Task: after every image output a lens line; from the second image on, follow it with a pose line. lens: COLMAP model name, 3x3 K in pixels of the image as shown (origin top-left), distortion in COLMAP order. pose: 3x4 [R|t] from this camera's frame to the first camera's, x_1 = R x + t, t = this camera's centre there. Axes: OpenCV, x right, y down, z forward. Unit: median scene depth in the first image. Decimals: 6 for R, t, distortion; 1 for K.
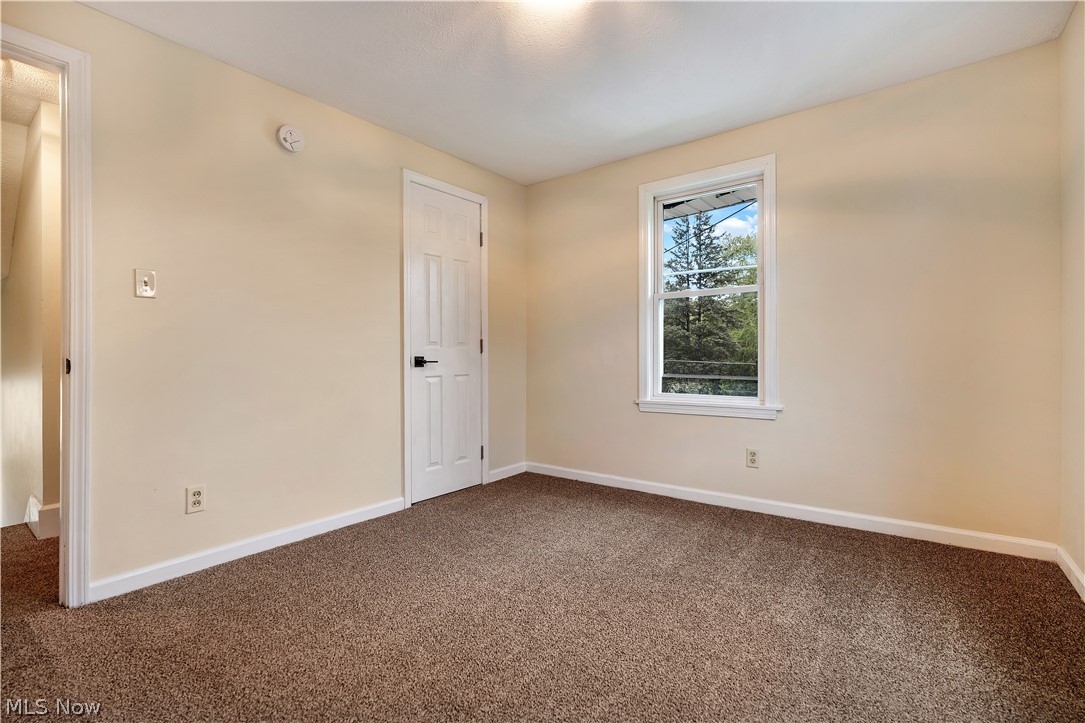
lens RADIAL K [[495.6, 0, 545.3], [0, 495.6, 354.2], [0, 0, 1]] dist [-0.007624, 0.003419]
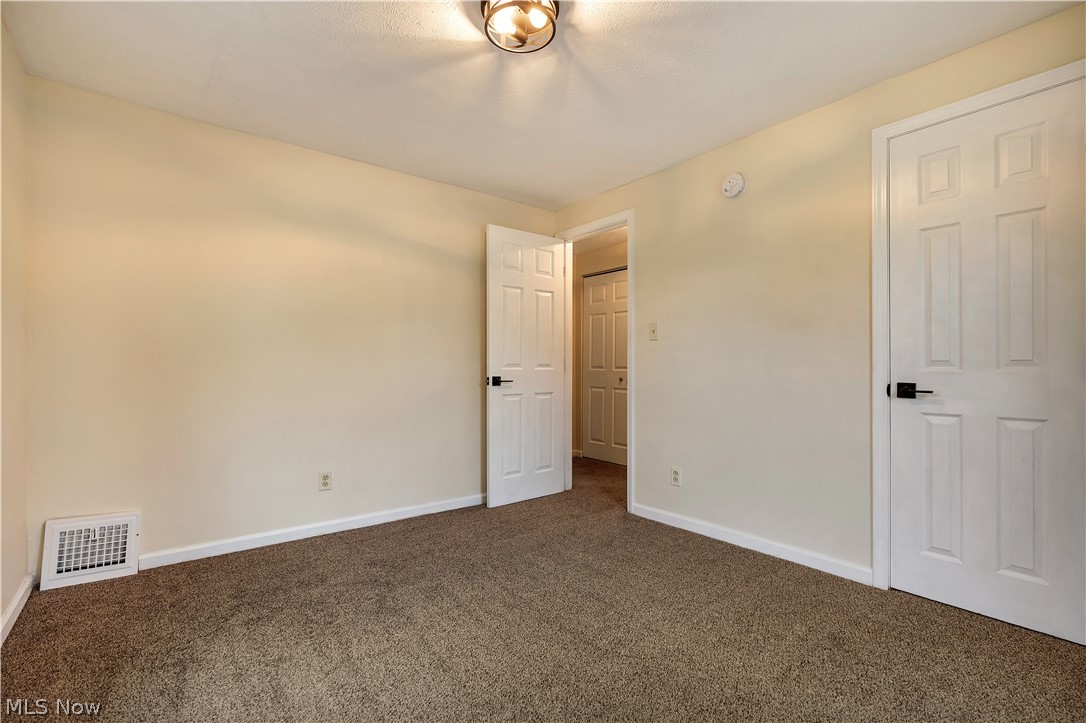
lens RADIAL K [[496.1, 0, 569.2], [0, 496.1, 374.8], [0, 0, 1]] dist [-0.007624, 0.003419]
pose [[-0.220308, 0.007197, -0.975404, 0.562632], [-0.007870, 0.999927, 0.009156, -0.009883], [0.975399, 0.009694, -0.220235, 0.744383]]
